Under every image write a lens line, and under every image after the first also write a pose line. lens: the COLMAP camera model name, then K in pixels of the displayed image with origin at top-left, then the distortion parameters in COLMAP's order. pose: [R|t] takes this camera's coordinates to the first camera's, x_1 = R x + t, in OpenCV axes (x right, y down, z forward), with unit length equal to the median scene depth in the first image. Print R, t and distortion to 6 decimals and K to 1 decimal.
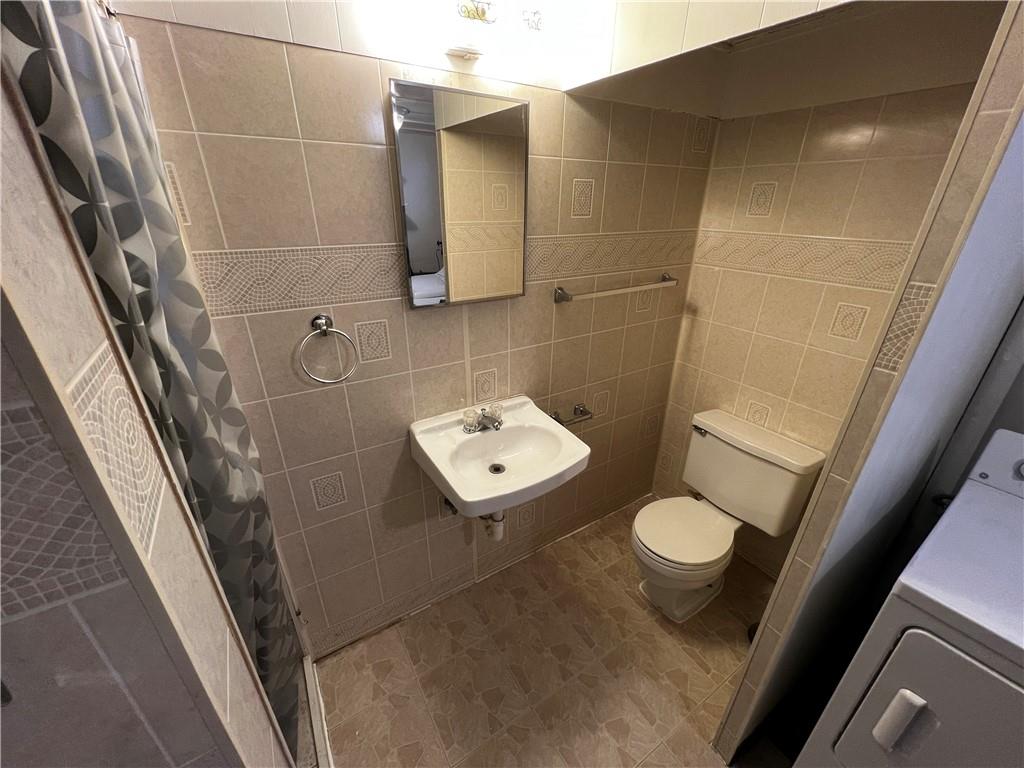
lens RADIAL K [[407.8, 0, 512.2], [0, 407.8, 388.8], [0, 0, 1]] dist [0.001070, 0.000165]
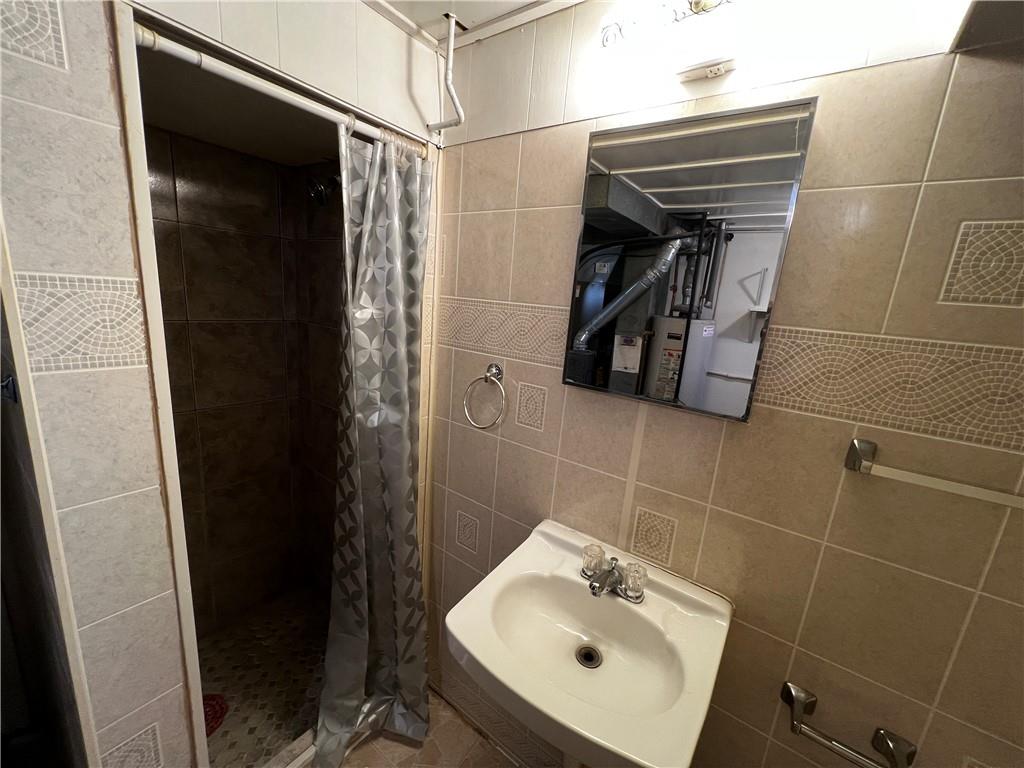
lens RADIAL K [[407.8, 0, 515.2], [0, 407.8, 385.3], [0, 0, 1]] dist [0.001070, 0.000165]
pose [[0.381678, 0.222698, -0.897066, 0.450859], [-0.453251, 0.890933, 0.028329, -0.165488], [0.805534, 0.395783, 0.440988, 0.539451]]
